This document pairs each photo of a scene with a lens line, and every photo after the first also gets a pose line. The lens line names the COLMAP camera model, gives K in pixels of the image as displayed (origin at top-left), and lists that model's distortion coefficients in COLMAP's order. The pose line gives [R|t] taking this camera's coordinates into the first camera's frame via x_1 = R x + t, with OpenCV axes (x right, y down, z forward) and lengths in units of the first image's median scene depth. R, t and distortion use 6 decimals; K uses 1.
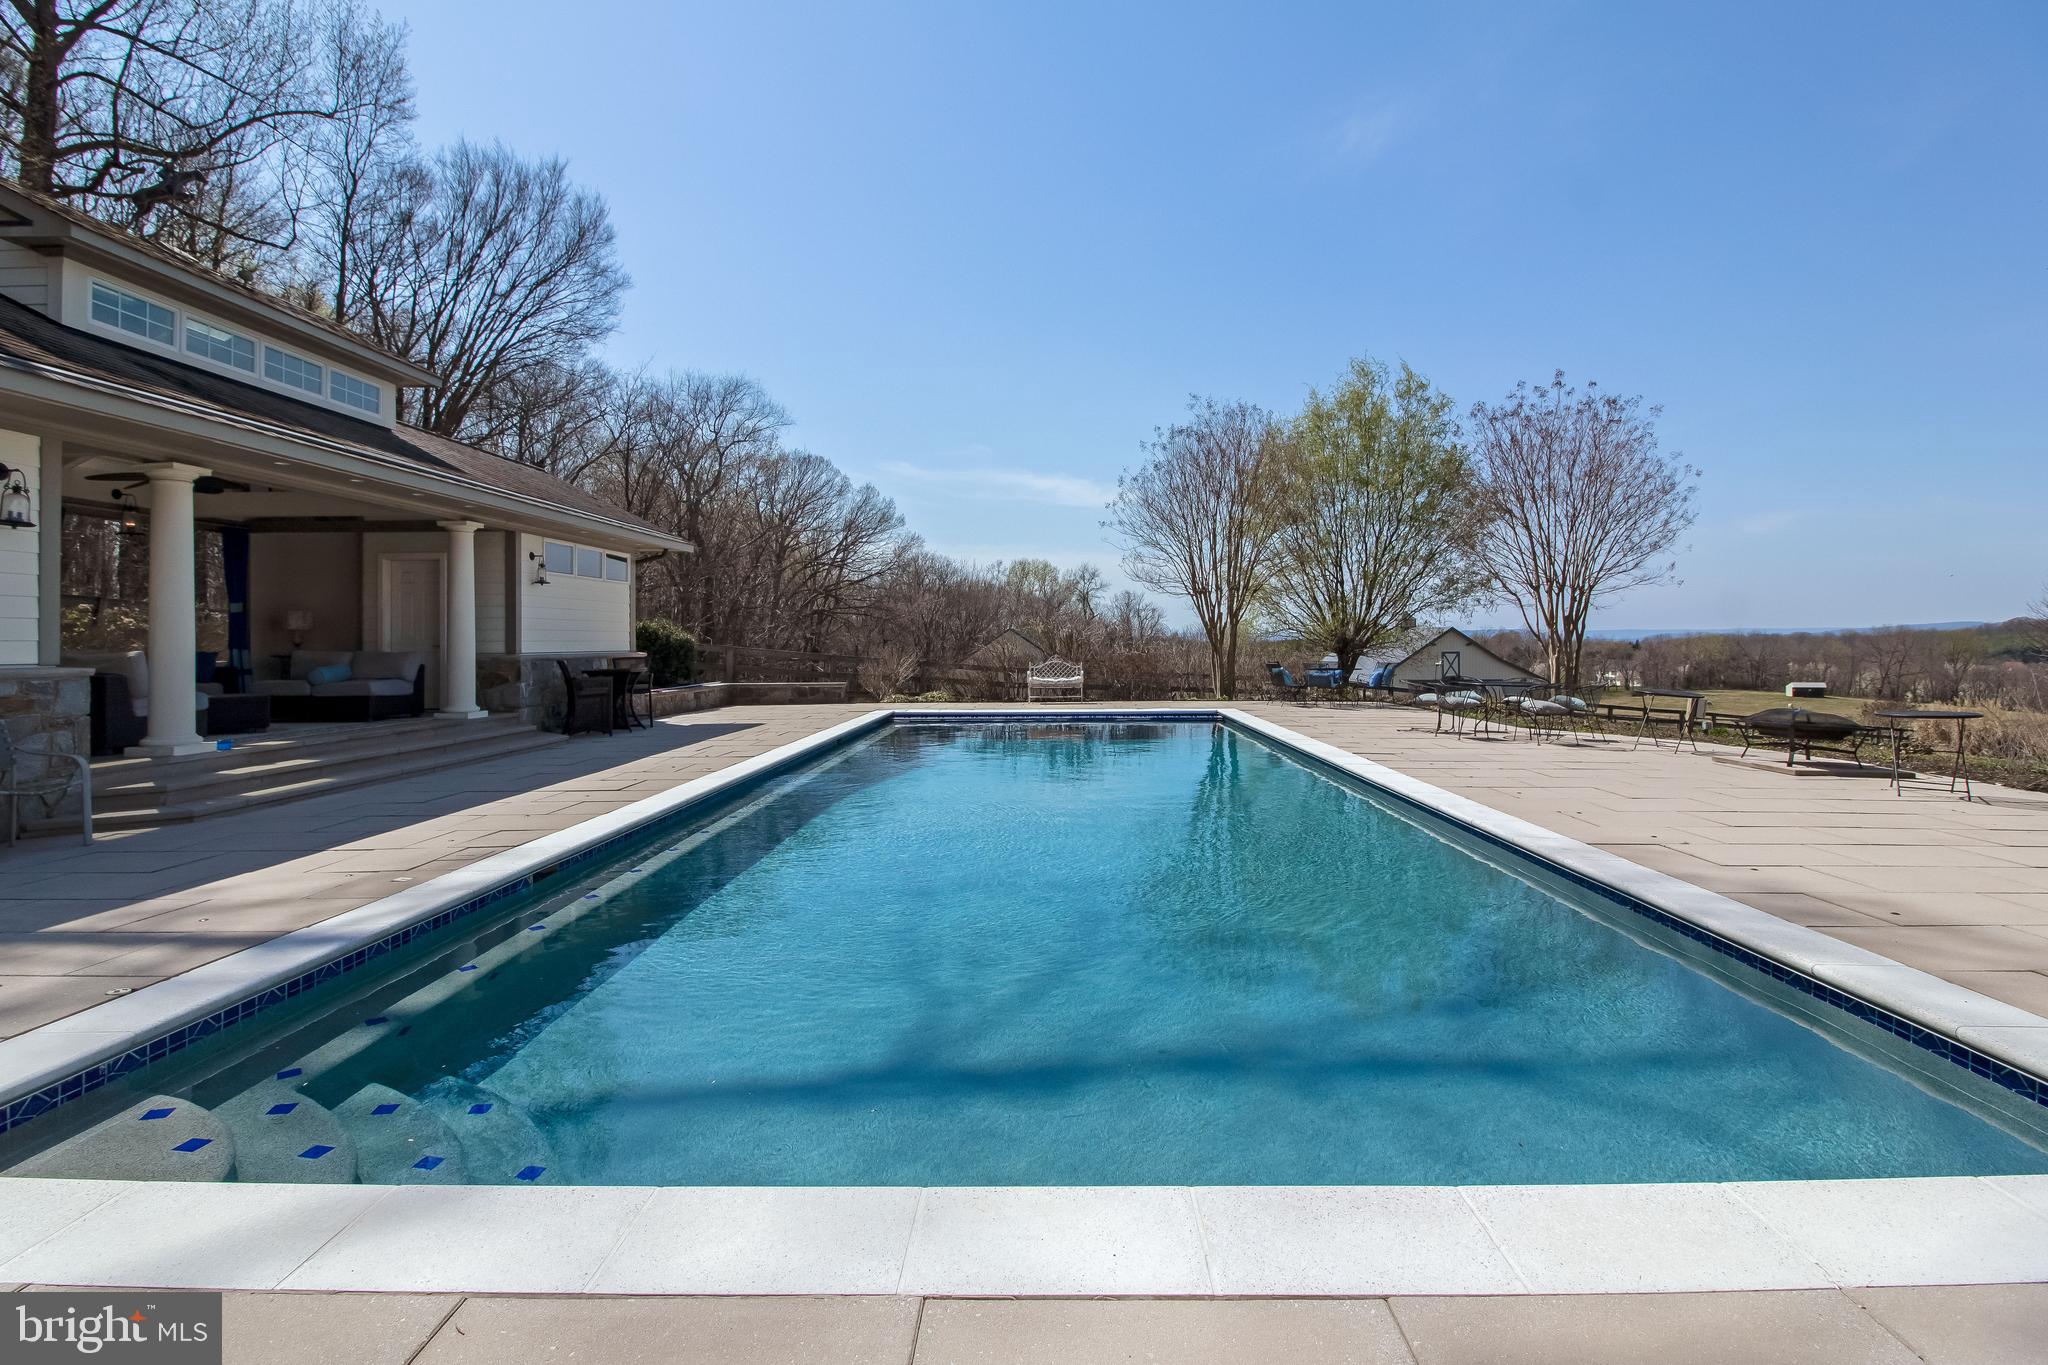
lens RADIAL K [[956.1, 0, 1041.9], [0, 956.1, 667.6], [0, 0, 1]] dist [-0.004326, -0.006766]
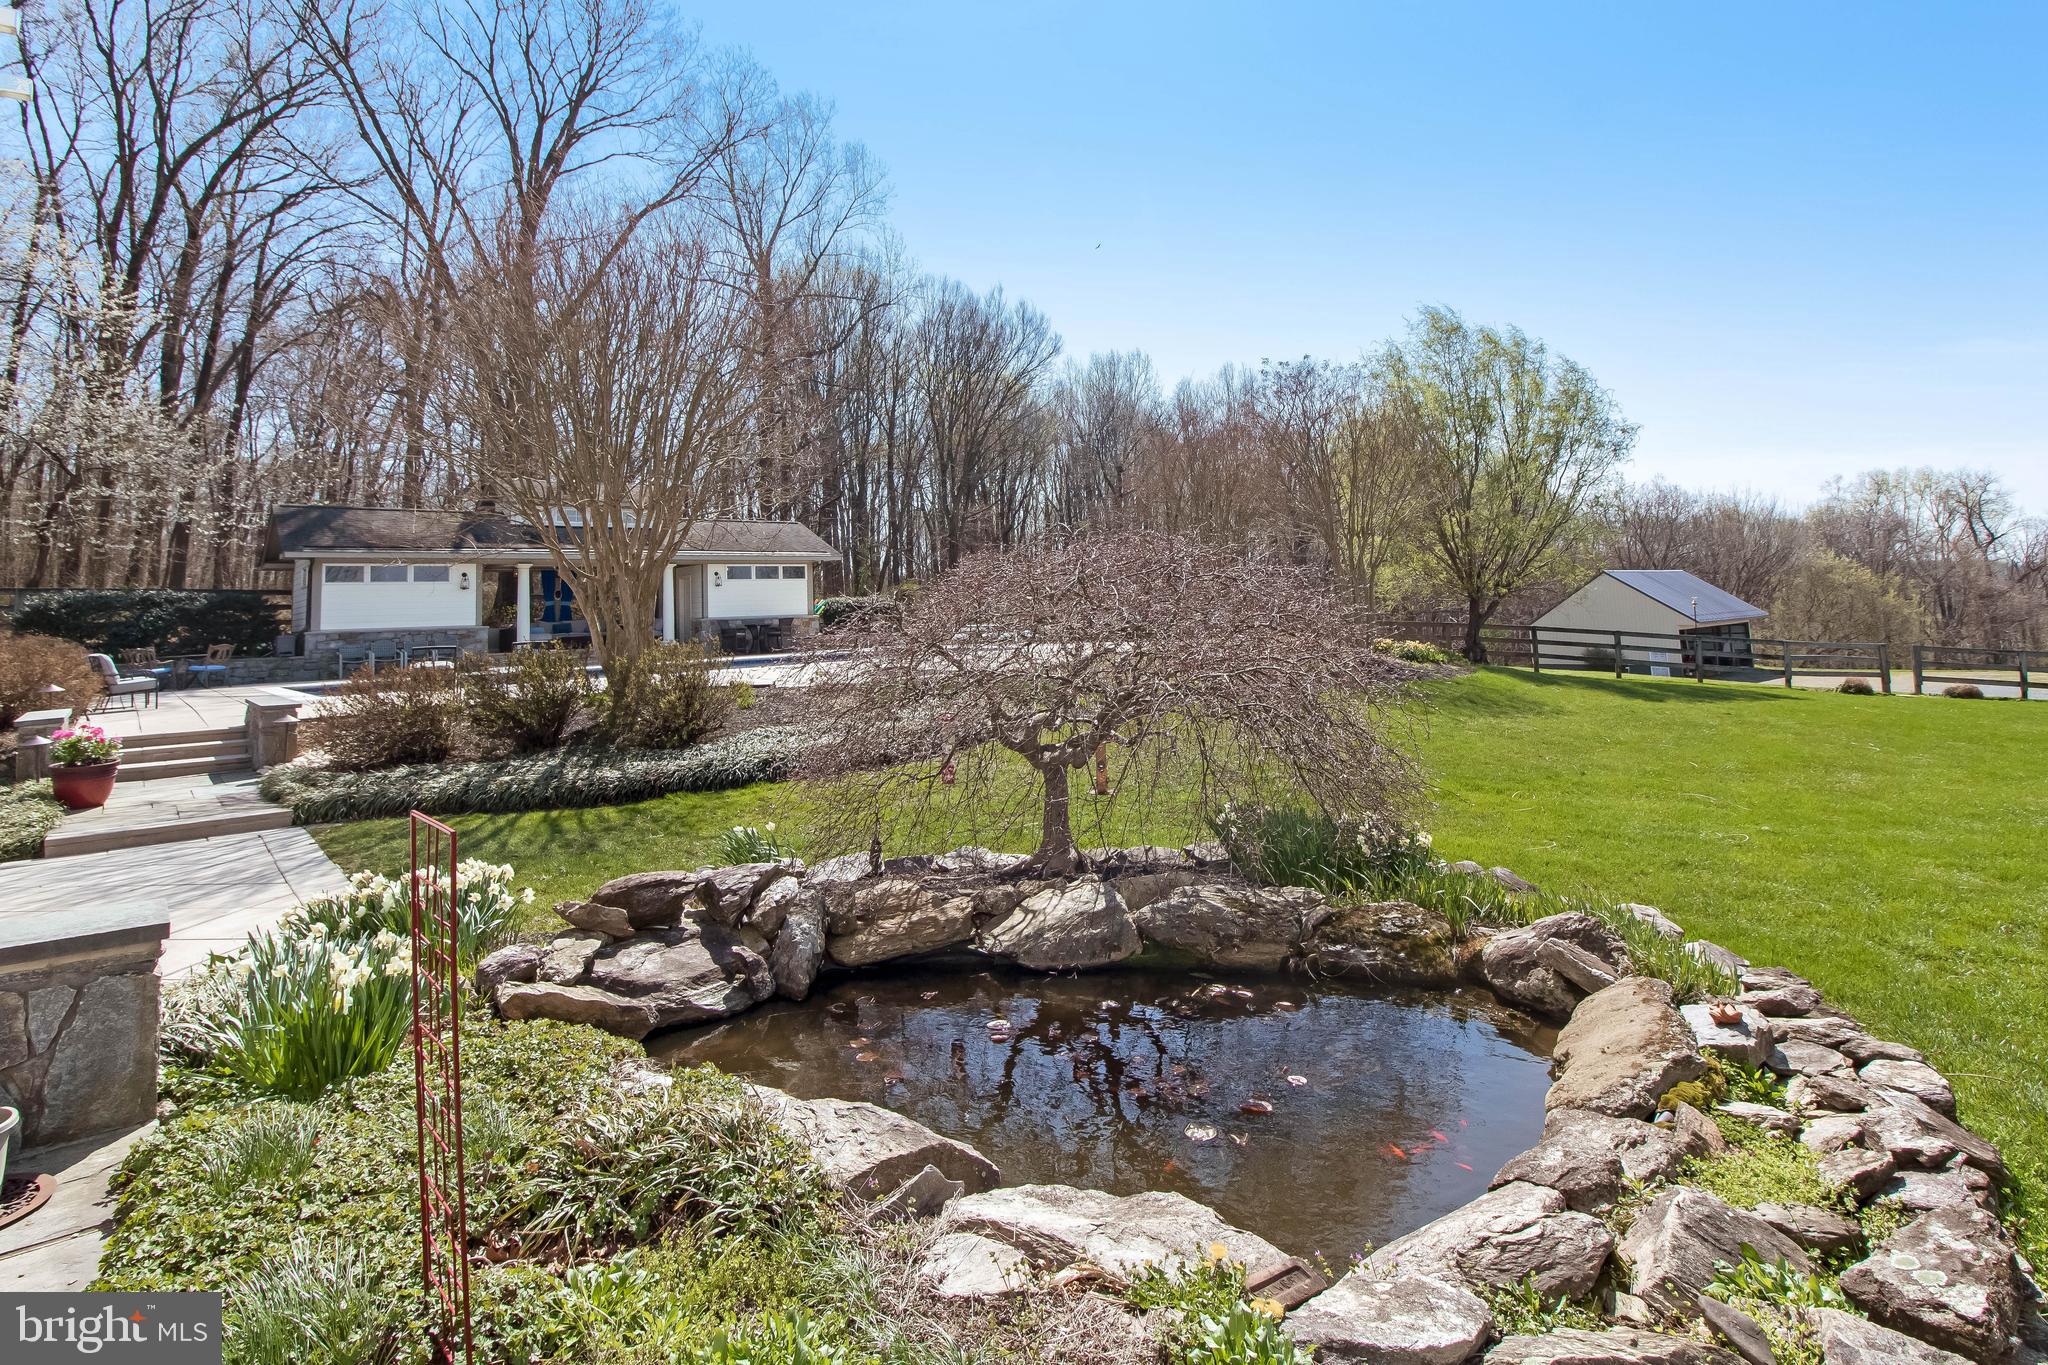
lens RADIAL K [[956.1, 0, 1015.3], [0, 956.1, 533.7], [0, 0, 1]] dist [-0.004326, -0.006766]
pose [[0.697772, -0.079104, -0.711939, 0.995033], [0.014022, 0.995202, -0.096835, 0.009926], [0.716183, 0.057586, 0.695533, -0.031149]]
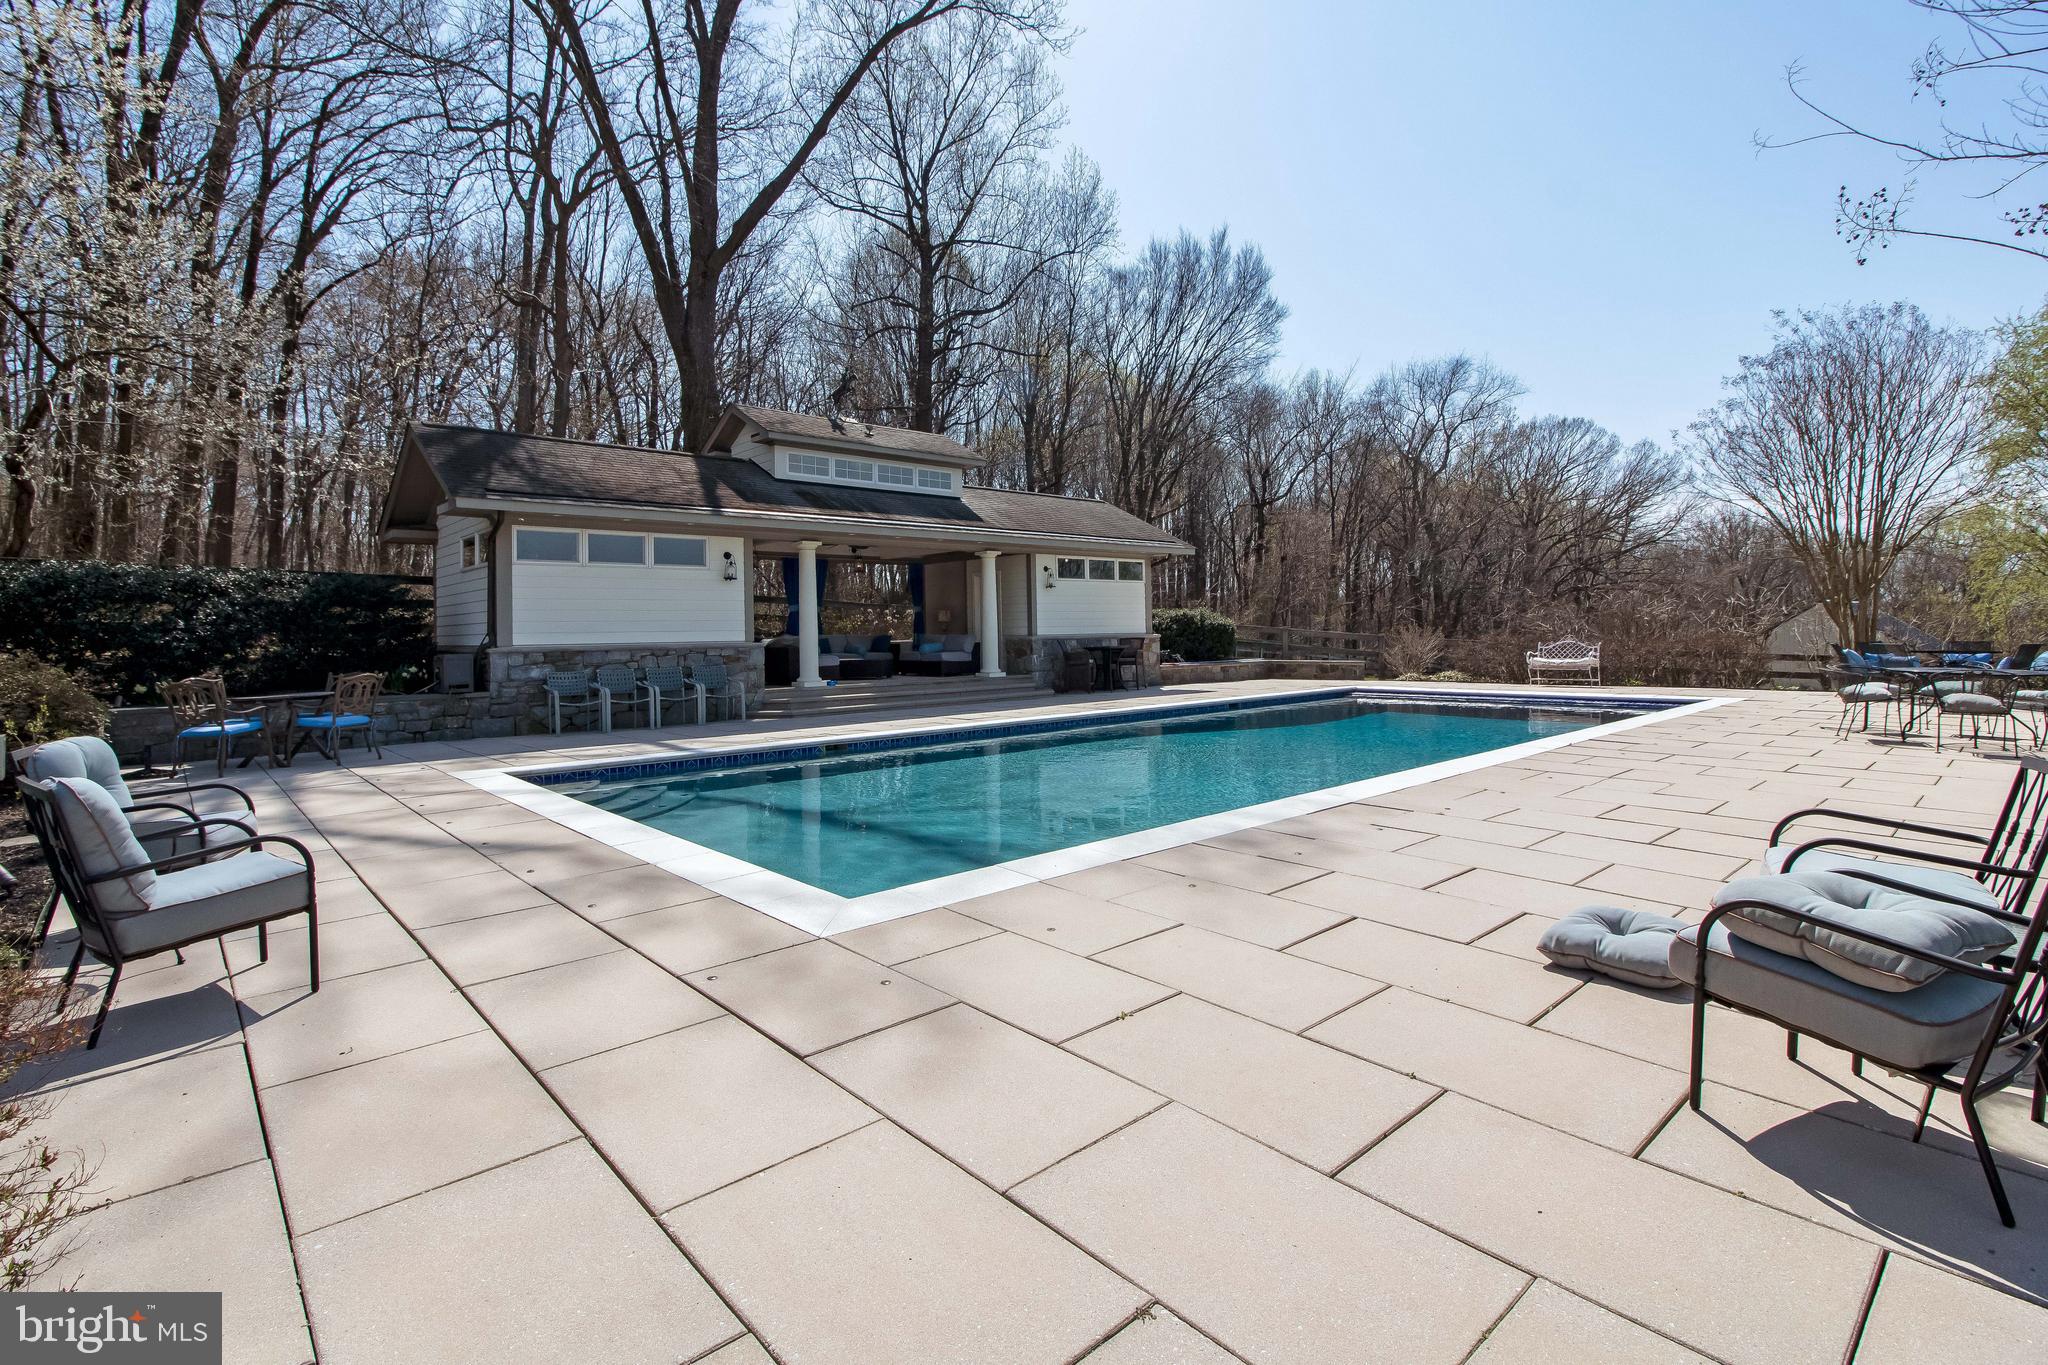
lens RADIAL K [[956.1, 0, 1027.7], [0, 956.1, 633.8], [0, 0, 1]] dist [-0.004326, -0.006766]
pose [[0.689807, -0.005340, -0.723974, 0.328344], [-0.006362, 0.999889, -0.013436, 0.001838], [0.723965, 0.013874, 0.689697, -0.018263]]
